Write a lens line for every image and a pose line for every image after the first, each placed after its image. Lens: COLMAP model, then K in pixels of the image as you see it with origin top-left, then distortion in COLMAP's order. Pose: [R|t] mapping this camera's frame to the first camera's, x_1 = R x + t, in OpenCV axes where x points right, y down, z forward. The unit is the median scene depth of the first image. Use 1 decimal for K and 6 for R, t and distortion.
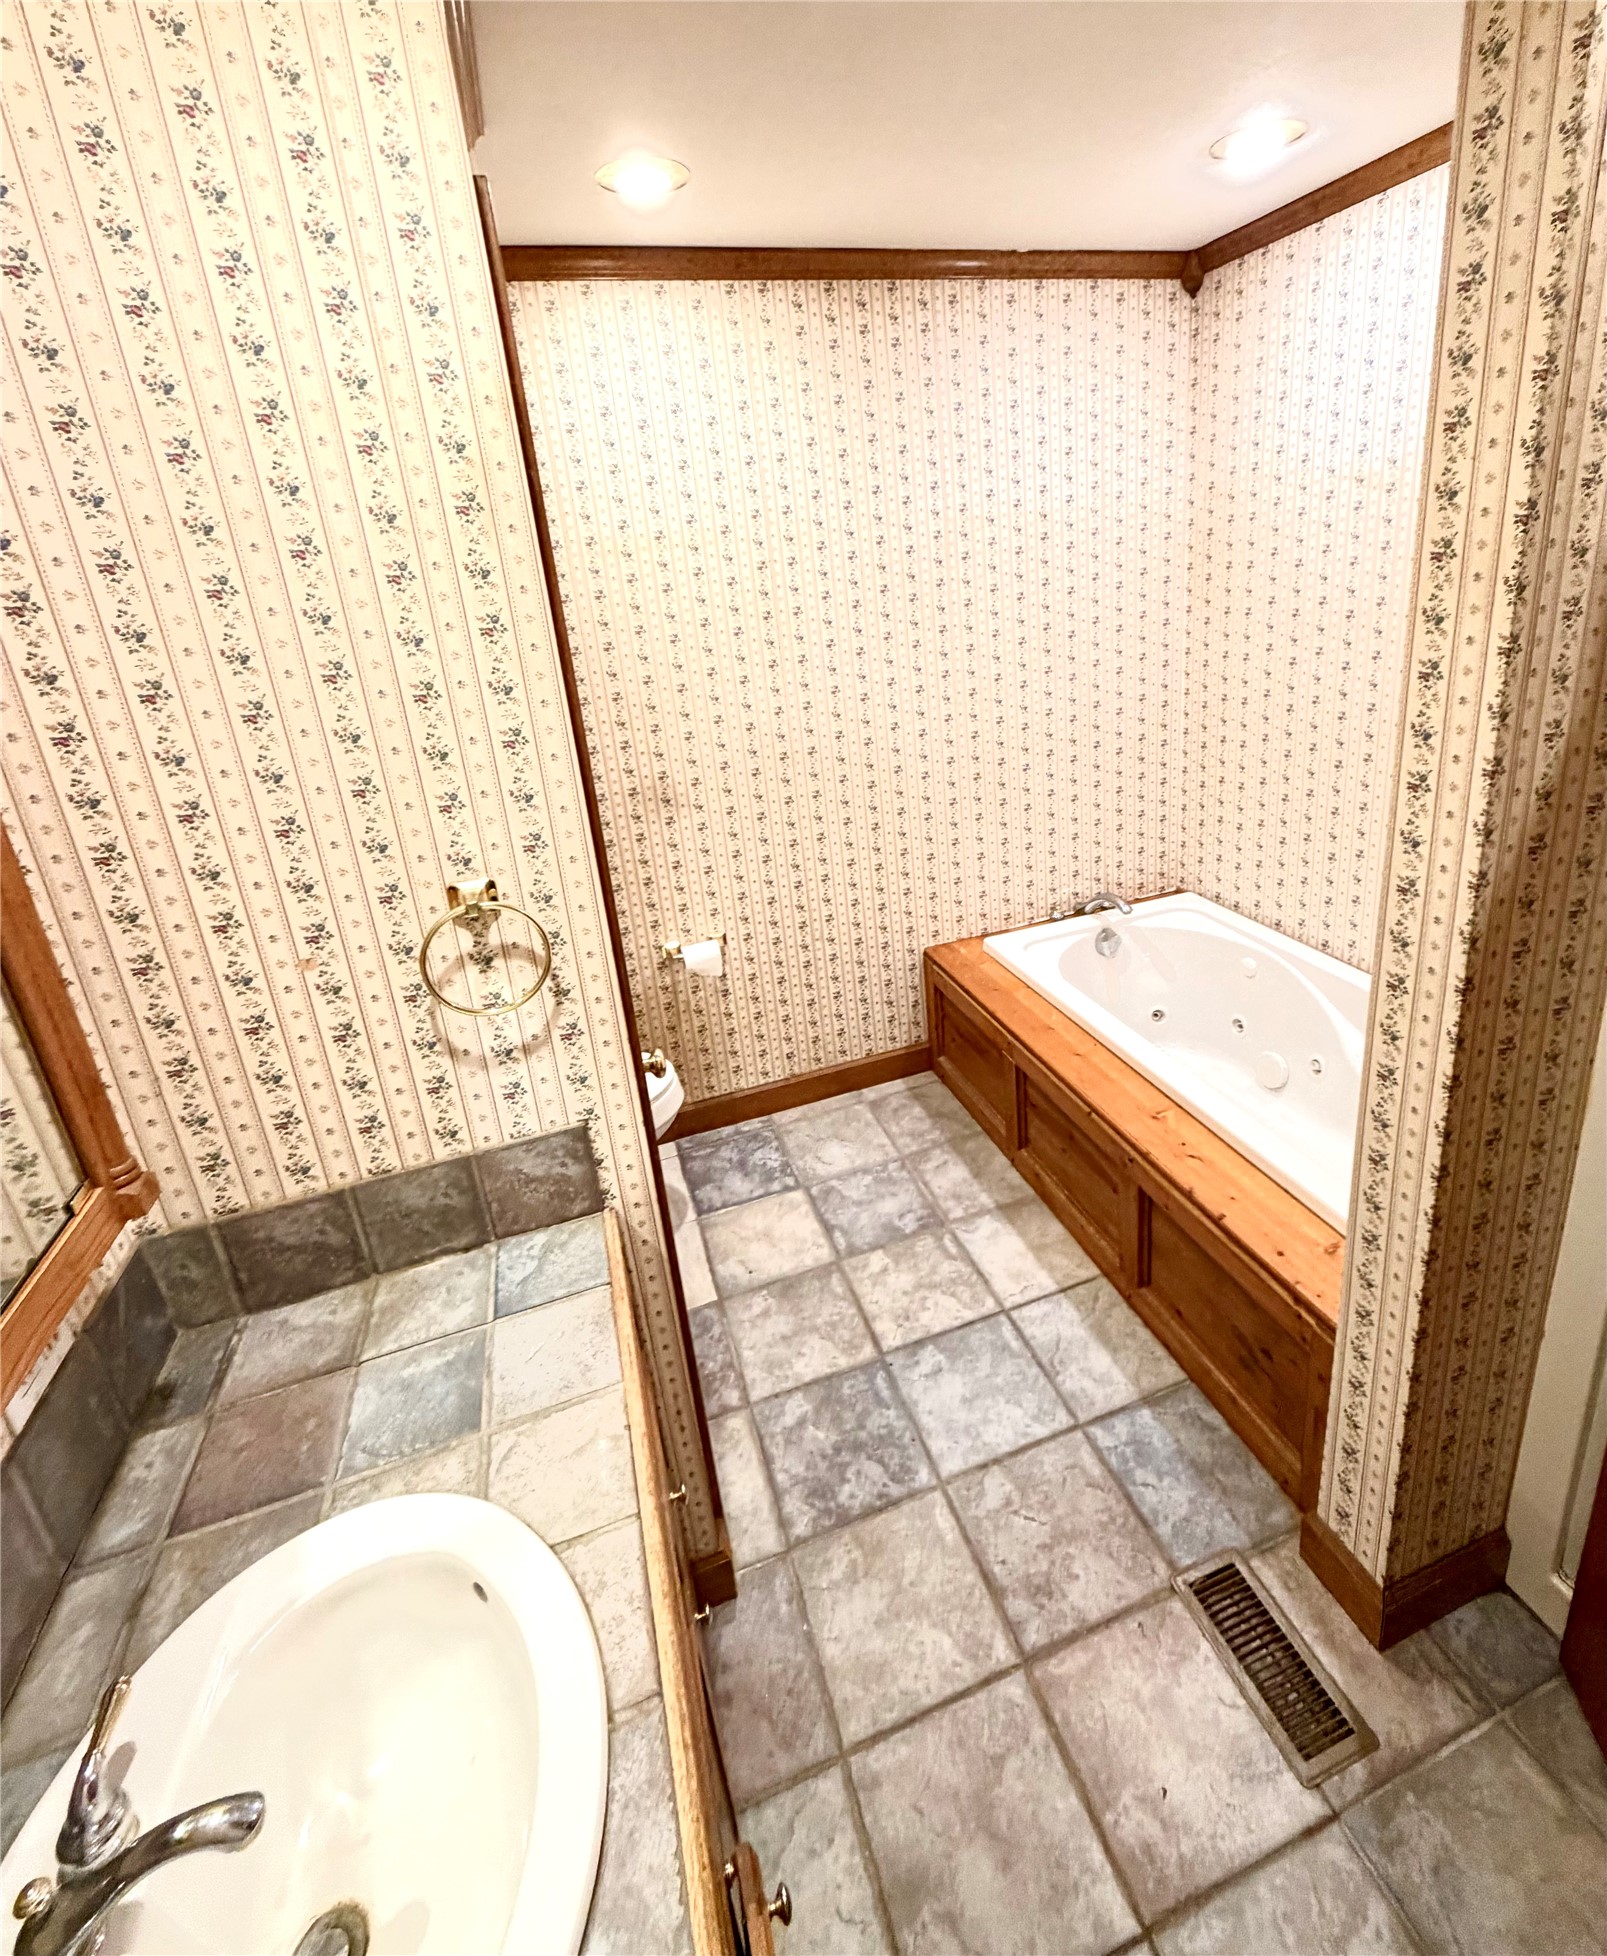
lens RADIAL K [[886.6, 0, 836.8], [0, 886.6, 840.6], [0, 0, 1]] dist [-0.001581, 0.000573]
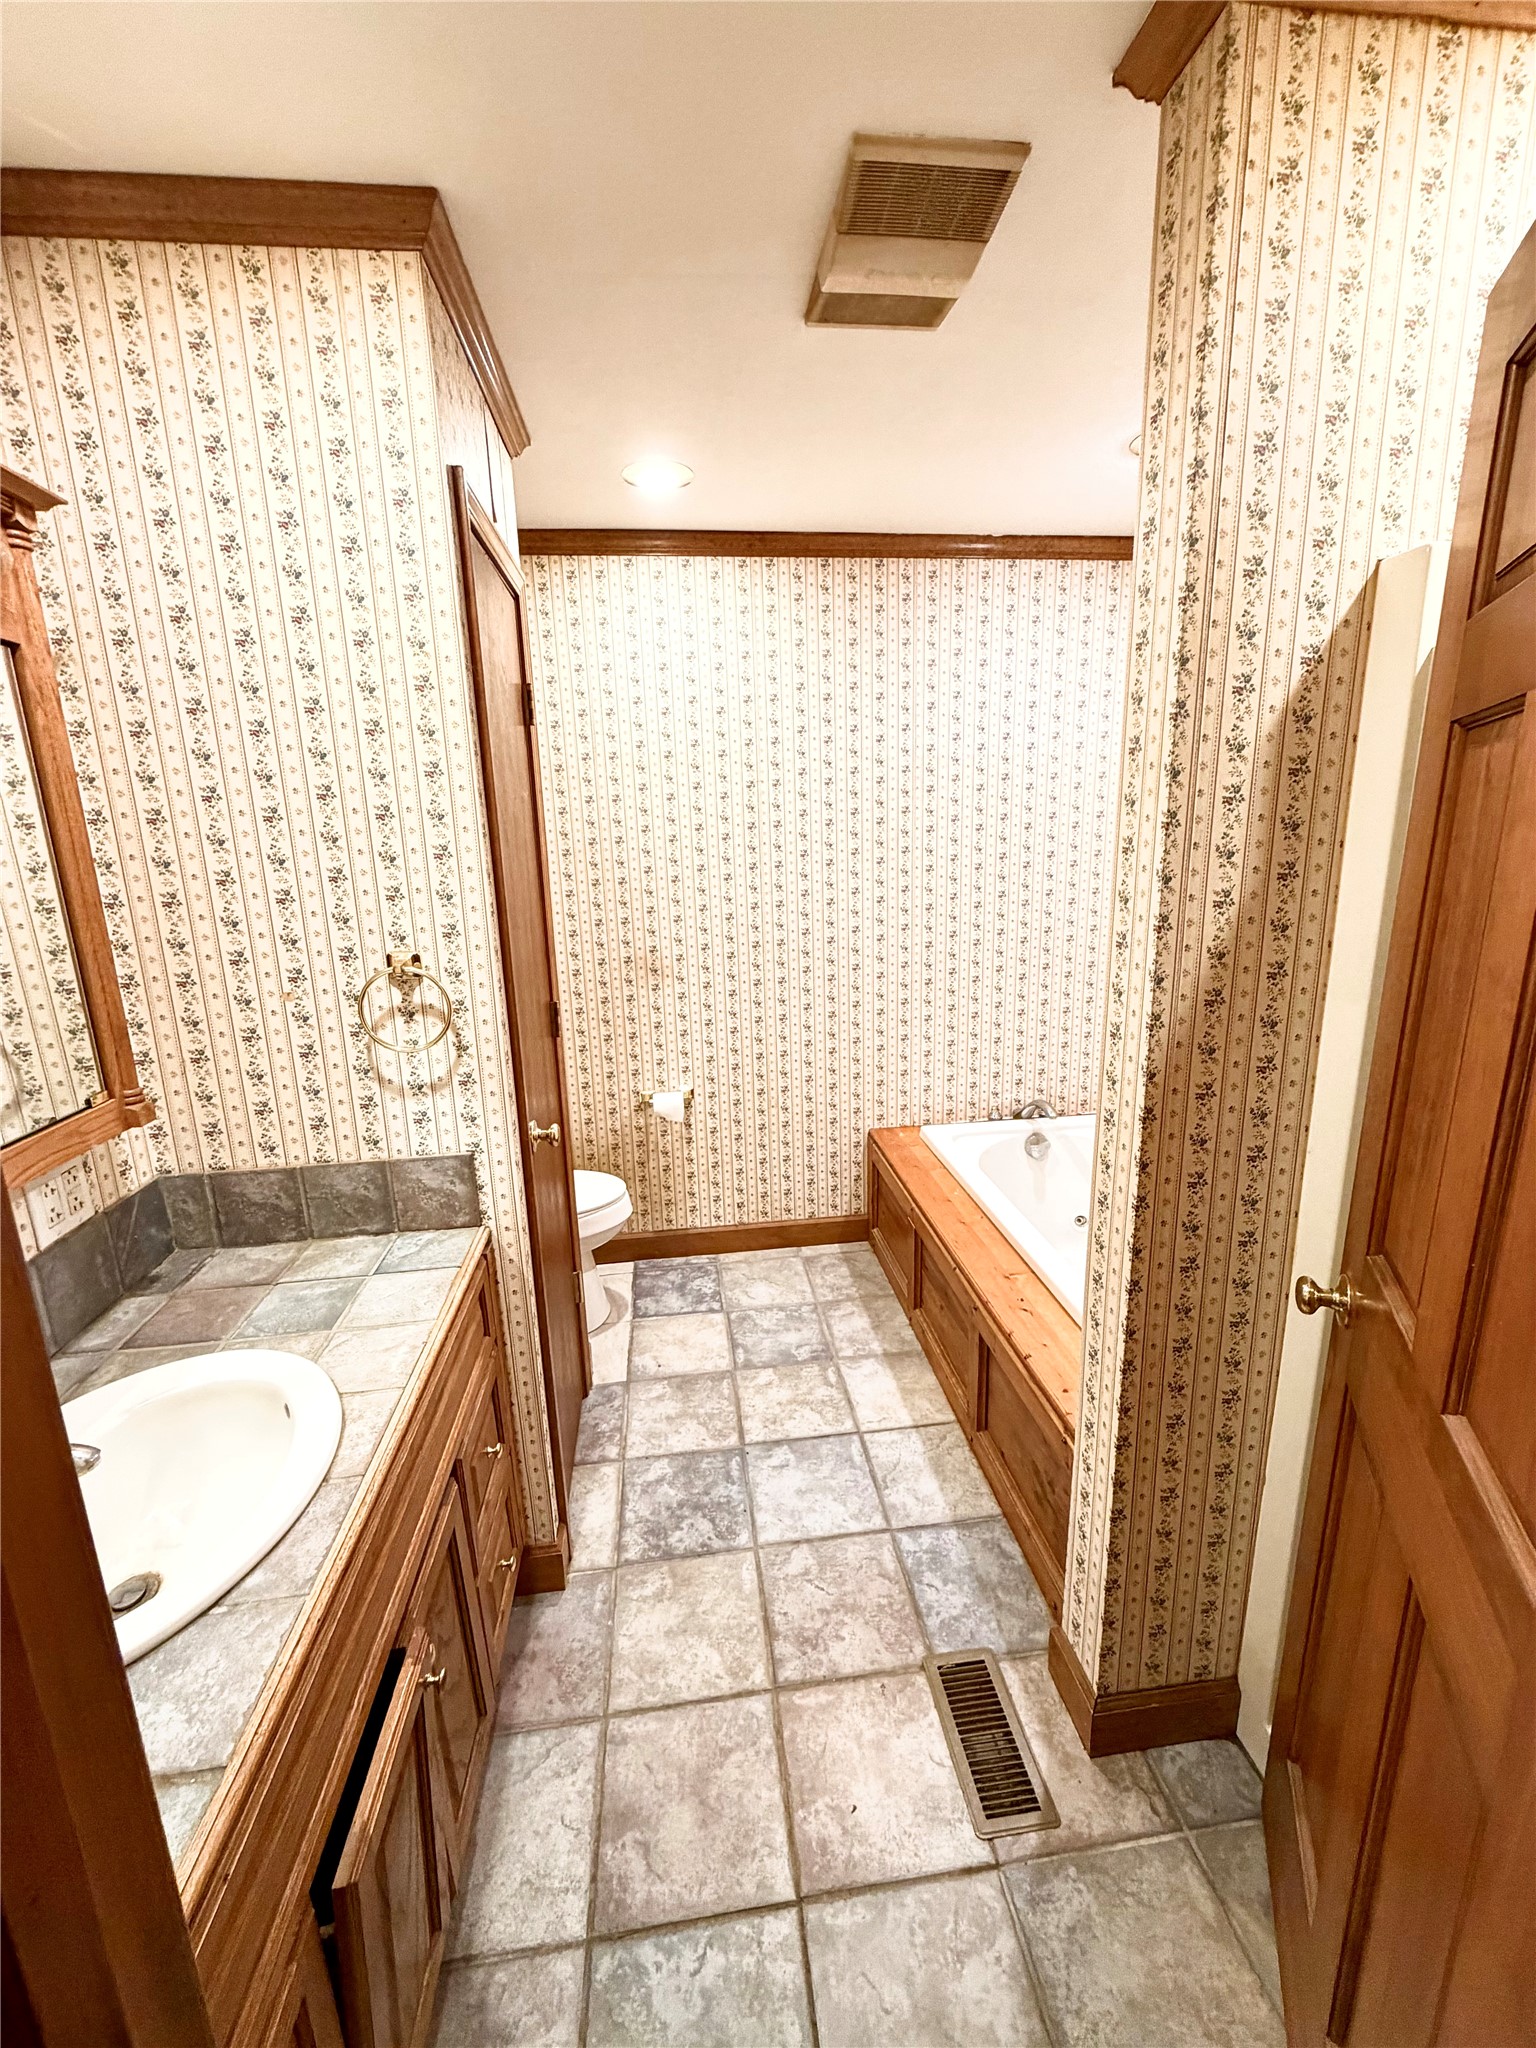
lens RADIAL K [[816.2, 0, 770.2], [0, 816.2, 1023.5], [0, 0, 1]] dist [-0.001344, 0.000588]
pose [[0.977715, 0.107584, -0.180277, 0.260521], [-0.119088, 0.991402, -0.054219, 0.103880], [0.172894, 0.074479, 0.982120, -0.098935]]
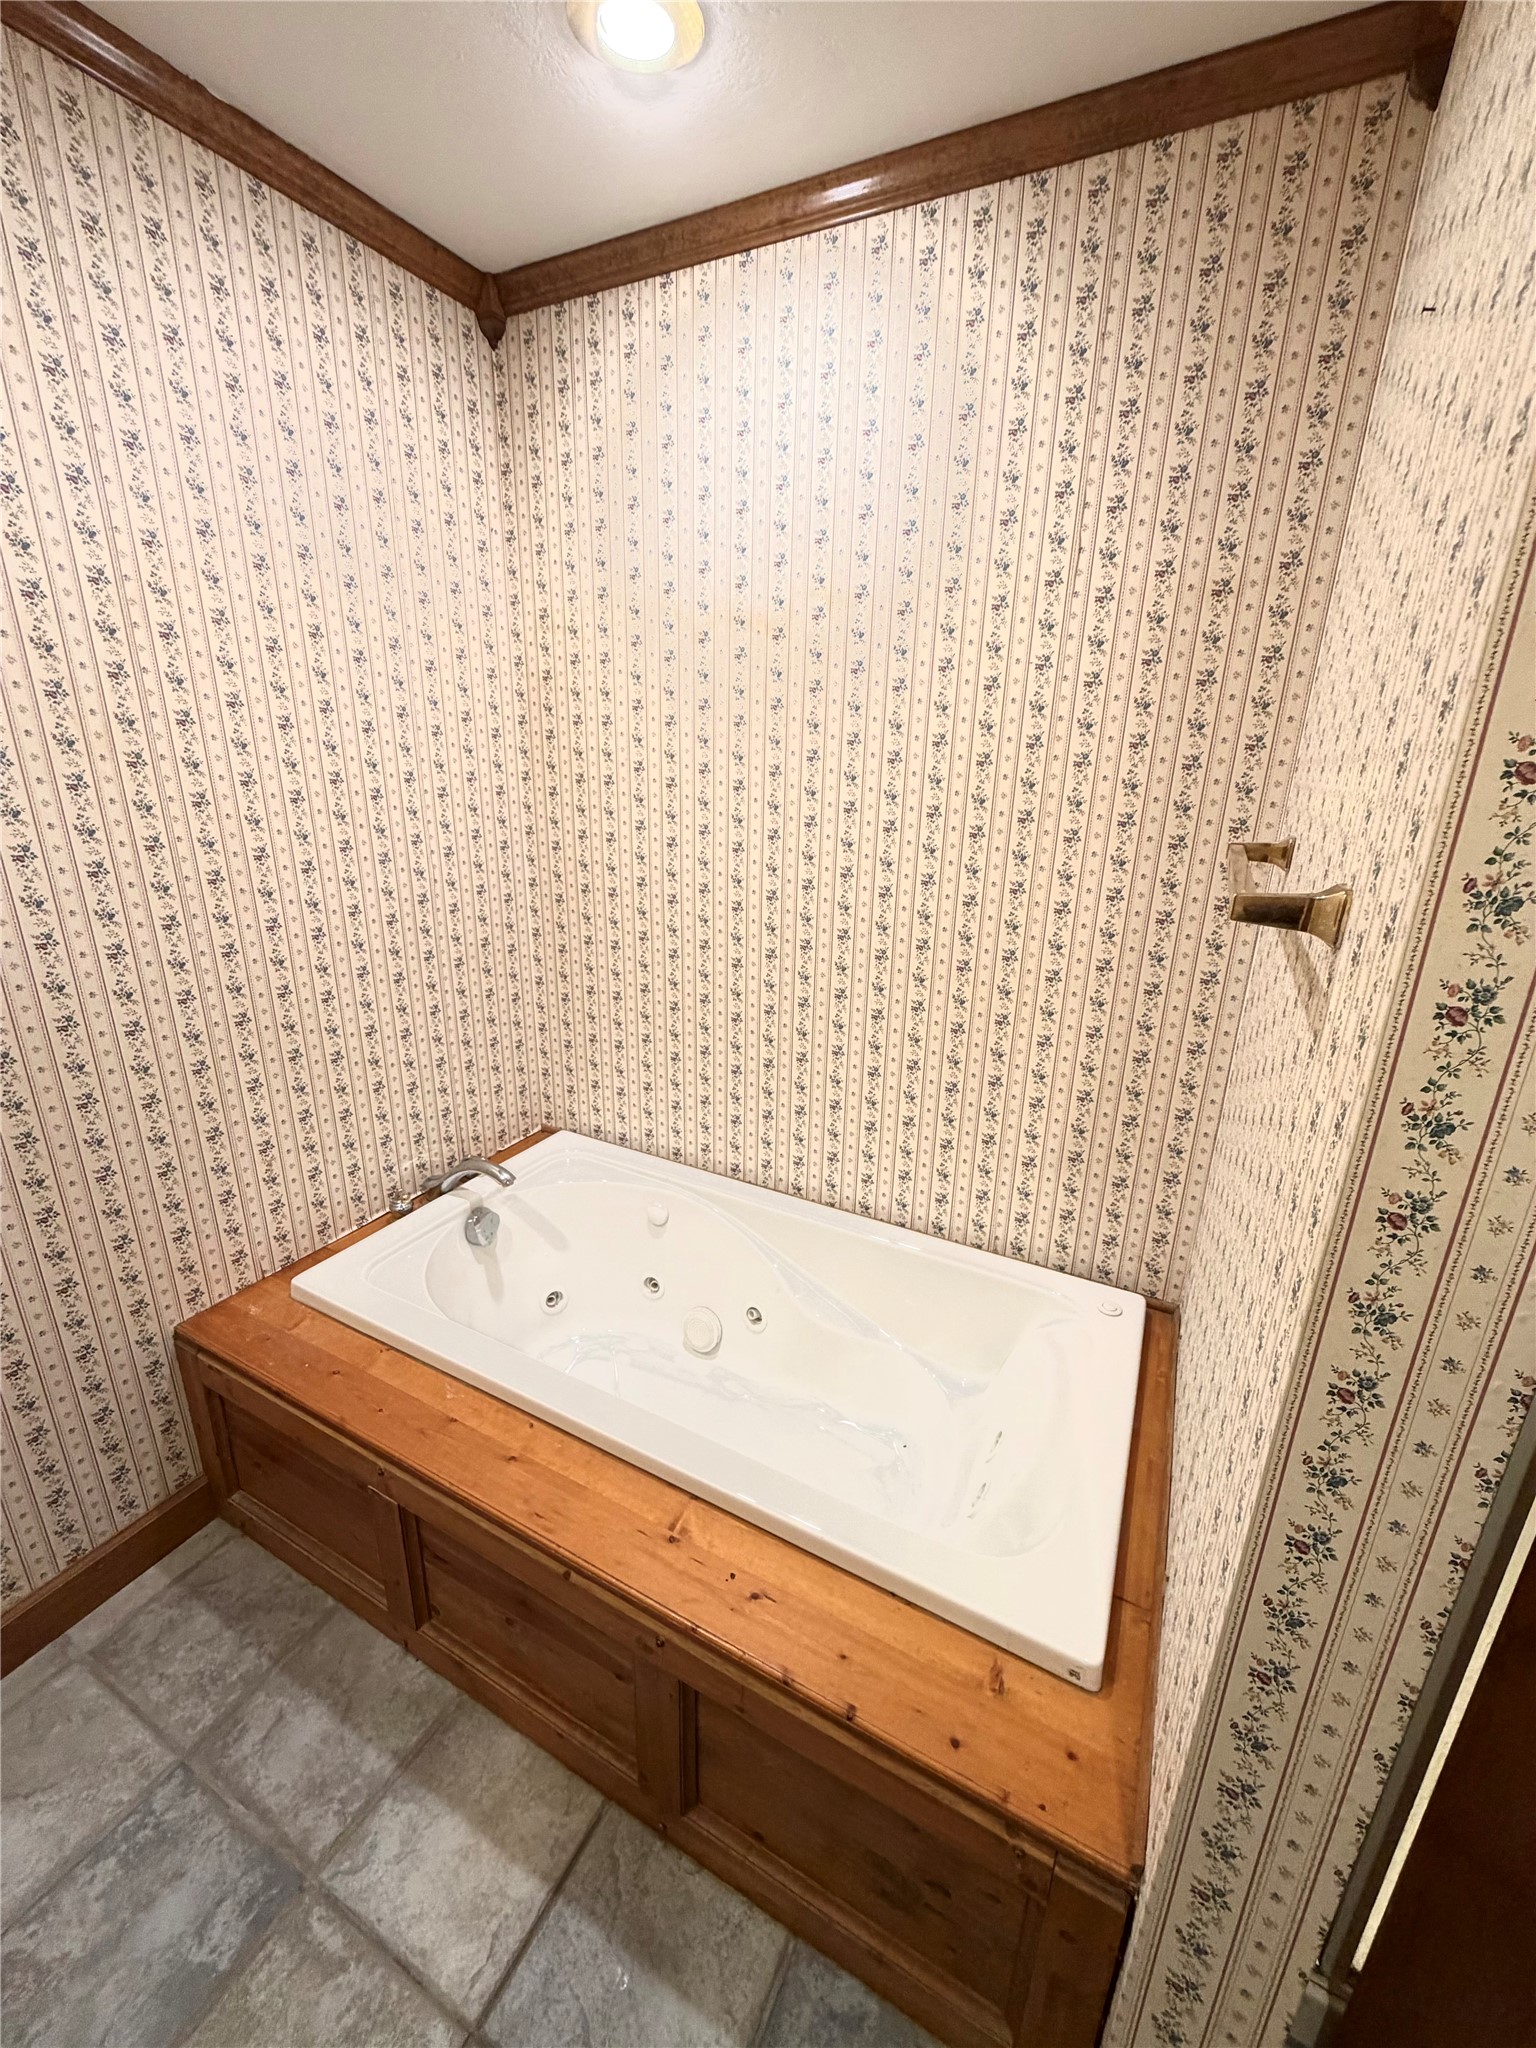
lens RADIAL K [[816.2, 0, 765.6], [0, 816.2, 1018.7], [0, 0, 1]] dist [-0.001344, 0.000588]
pose [[0.717802, -0.107682, 0.687870, 0.056908], [0.122757, 0.992064, 0.027204, -0.074602], [-0.685340, 0.064914, 0.725324, 0.607929]]
